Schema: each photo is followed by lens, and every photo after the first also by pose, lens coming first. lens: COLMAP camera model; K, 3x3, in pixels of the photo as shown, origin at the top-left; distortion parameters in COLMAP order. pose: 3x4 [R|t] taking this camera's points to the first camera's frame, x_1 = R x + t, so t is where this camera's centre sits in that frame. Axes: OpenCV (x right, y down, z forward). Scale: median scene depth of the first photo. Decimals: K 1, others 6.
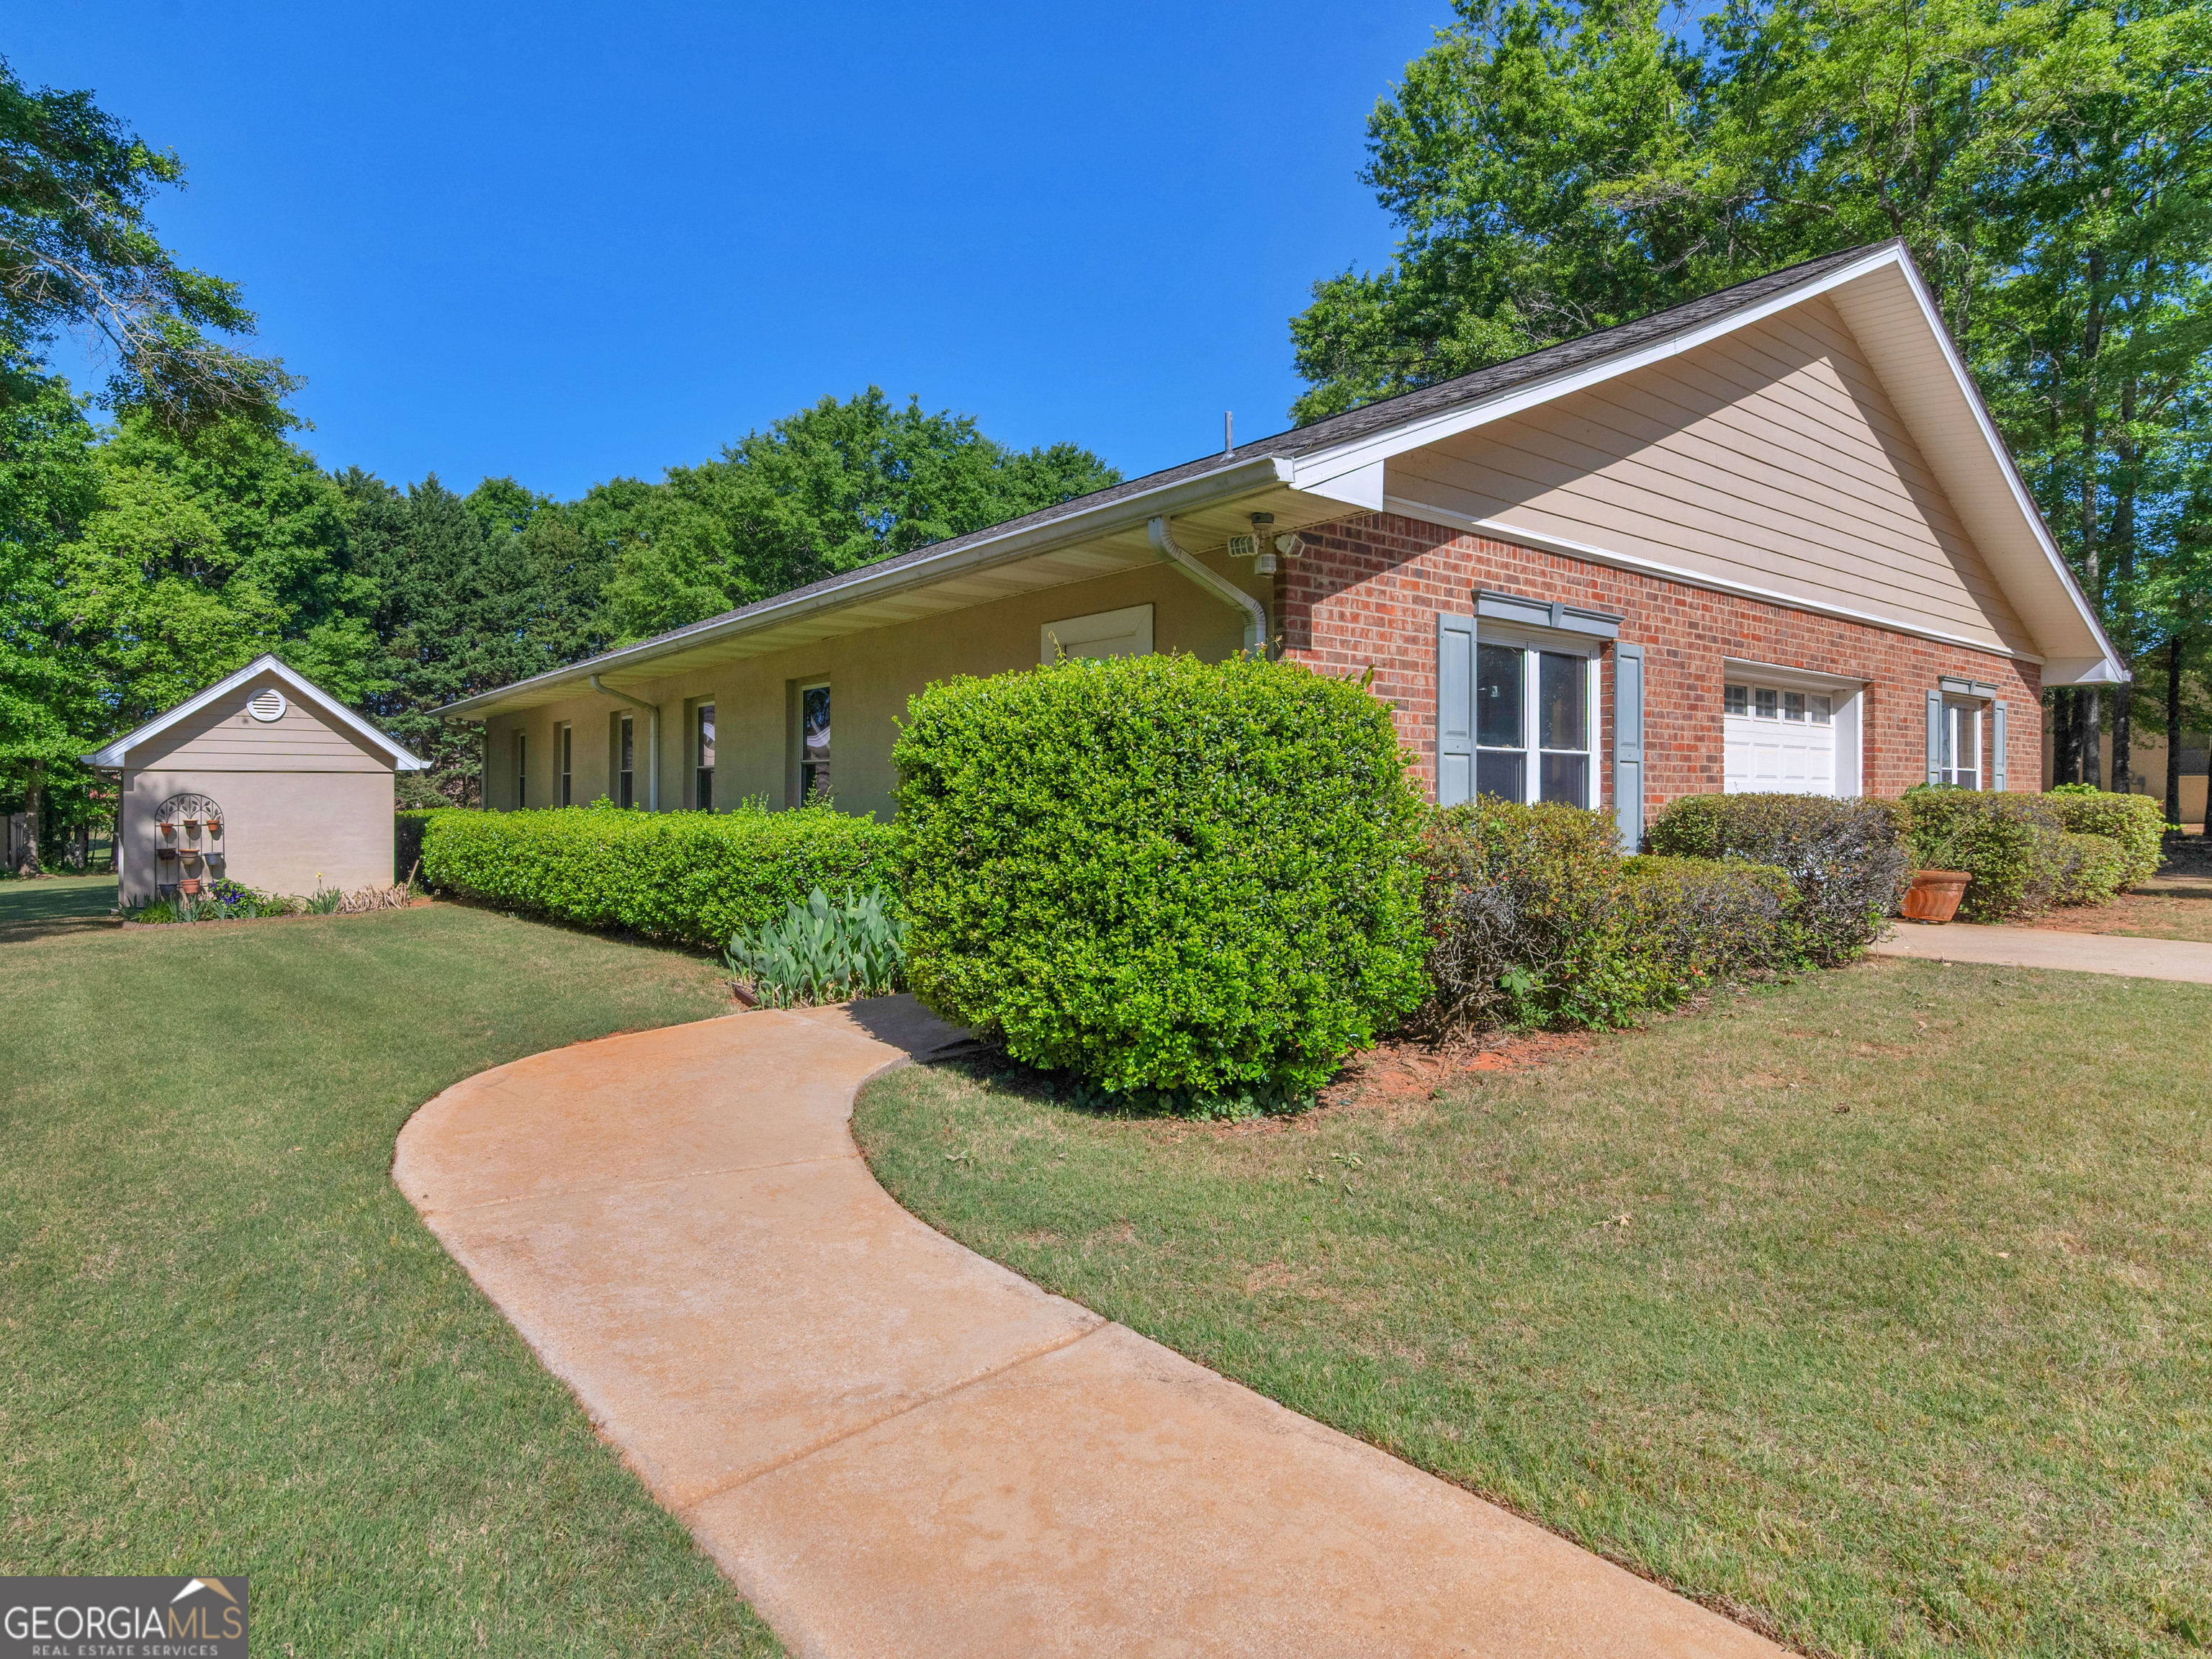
lens RADIAL K [[1257.5, 0, 1094.4], [0, 1257.5, 808.4], [0, 0, 1]] dist [-0.011410, 0.000868]
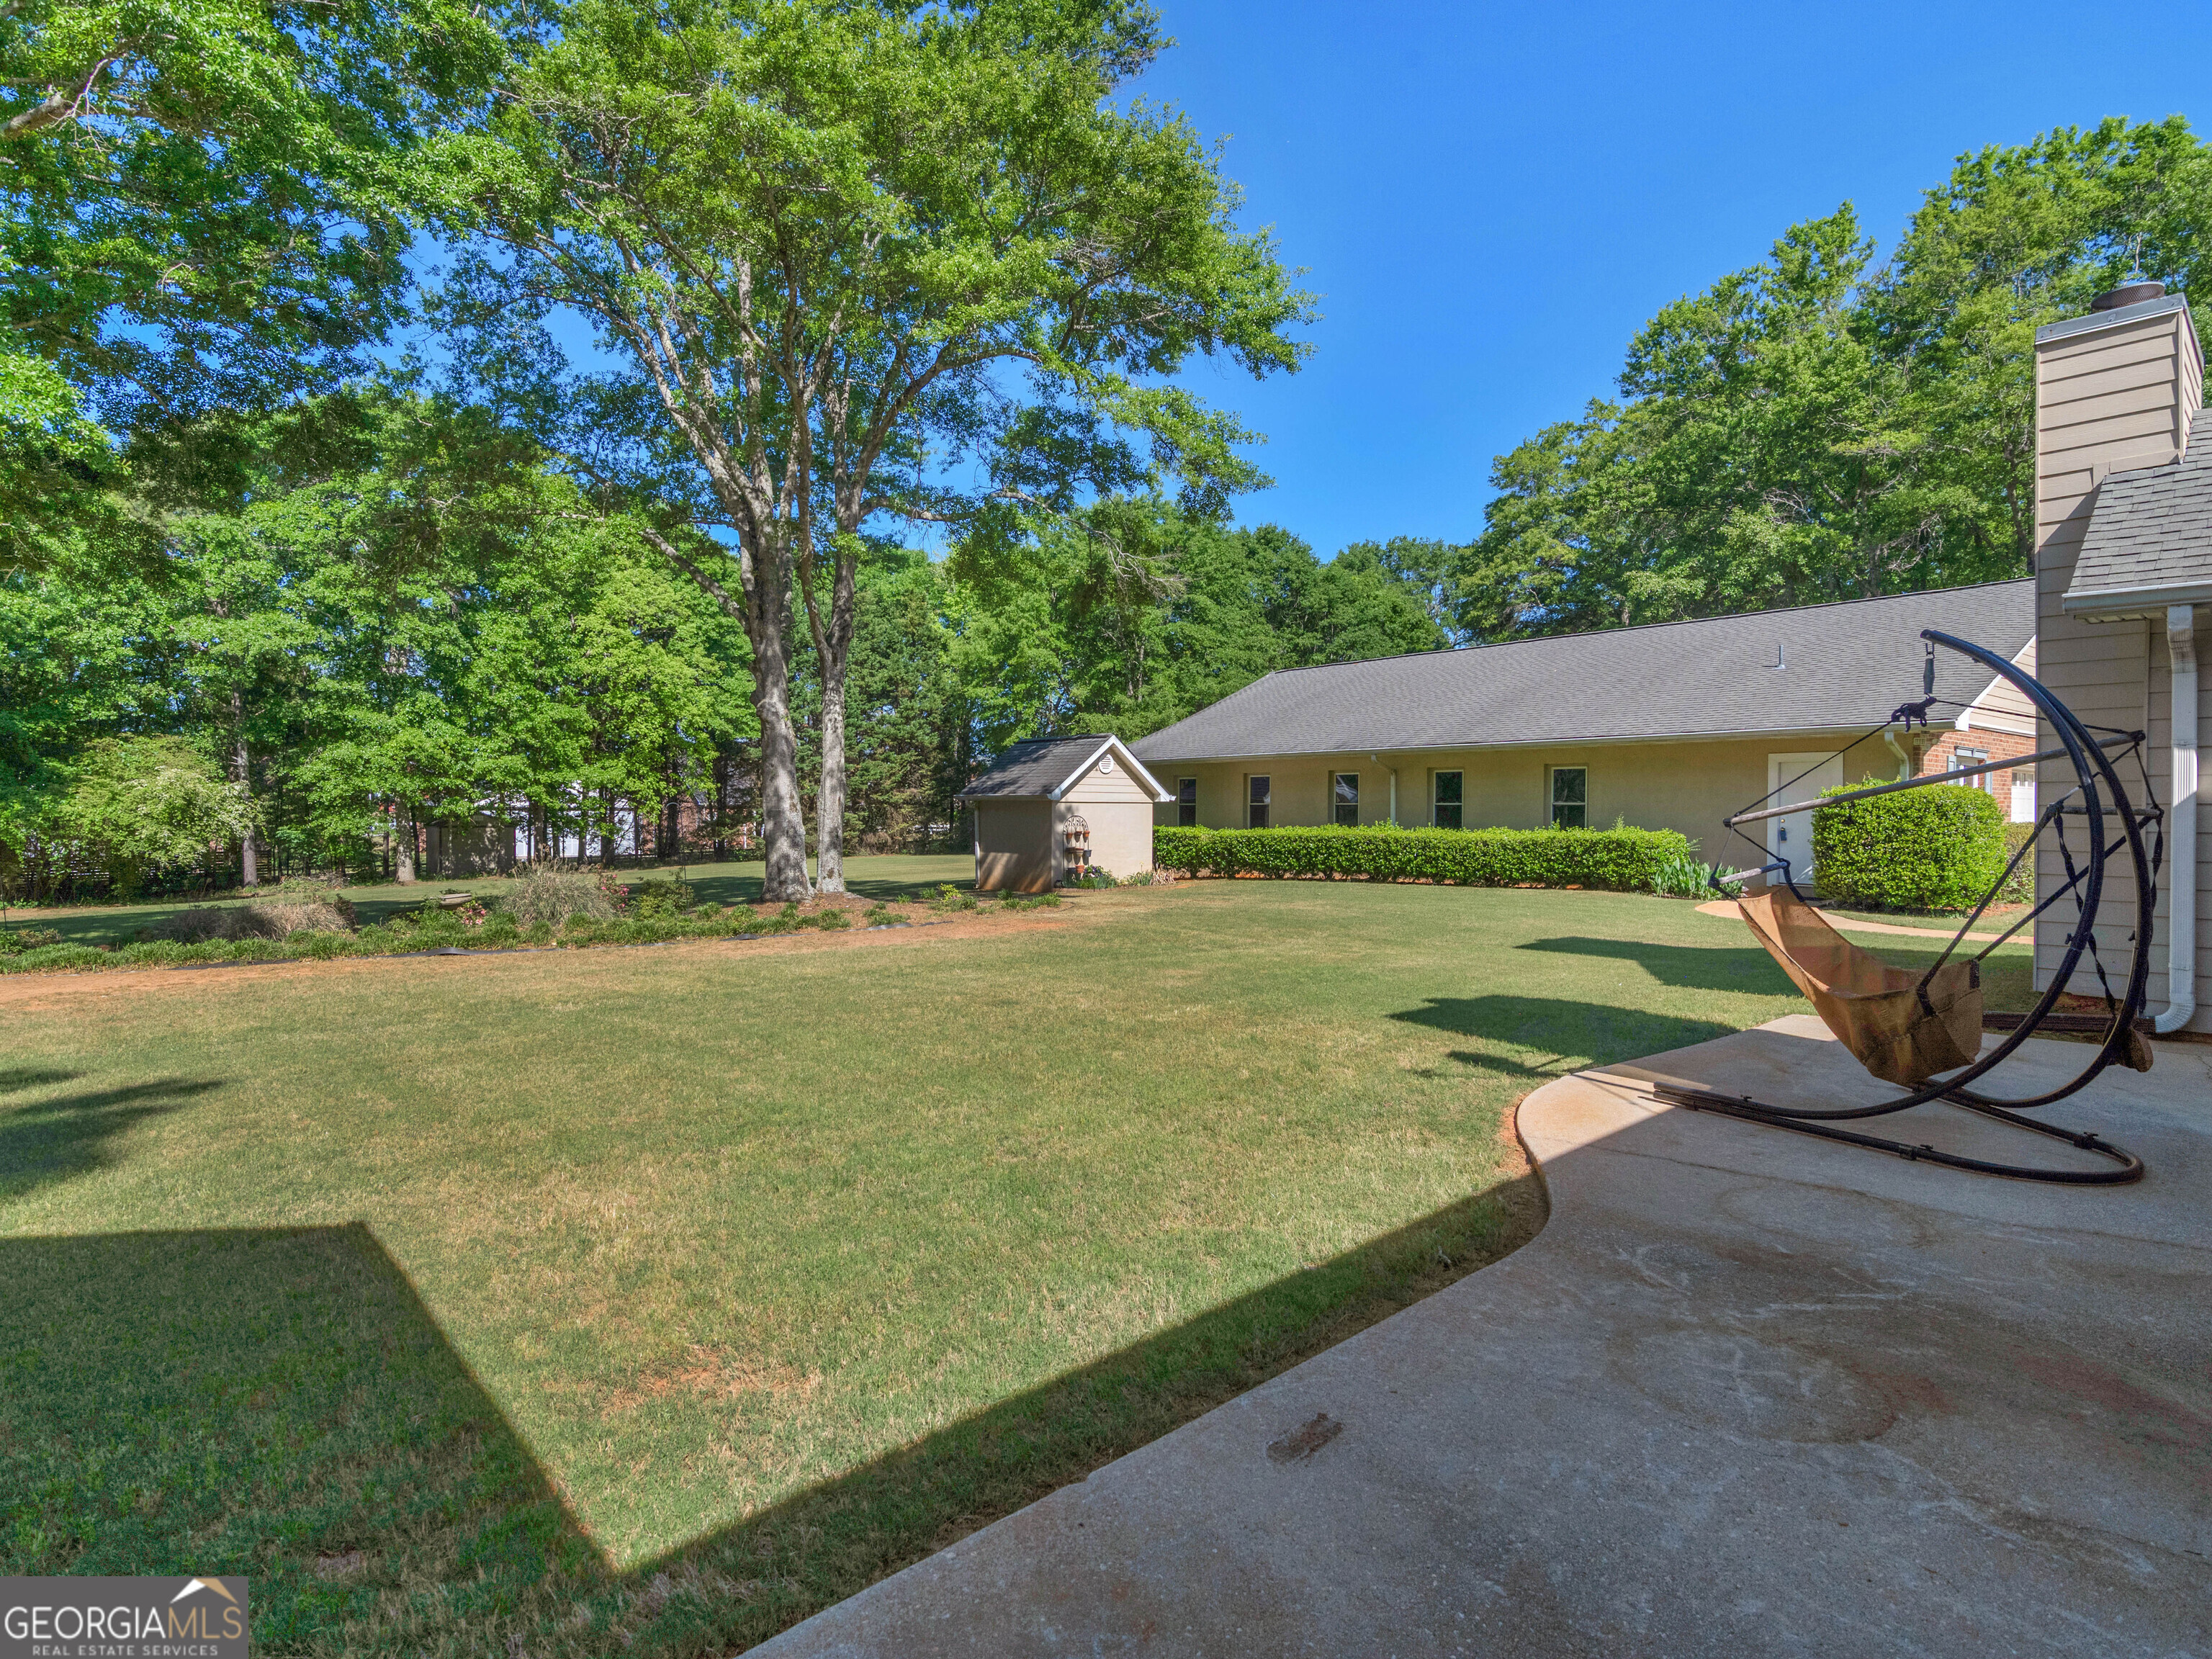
lens RADIAL K [[1257.5, 0, 1110.1], [0, 1257.5, 827.3], [0, 0, 1]] dist [-0.011410, 0.000868]
pose [[0.999647, 0.003119, 0.026368, -0.680843], [-0.003247, 0.999983, 0.004821, -0.004025], [-0.026352, -0.004905, 0.999641, -0.702311]]
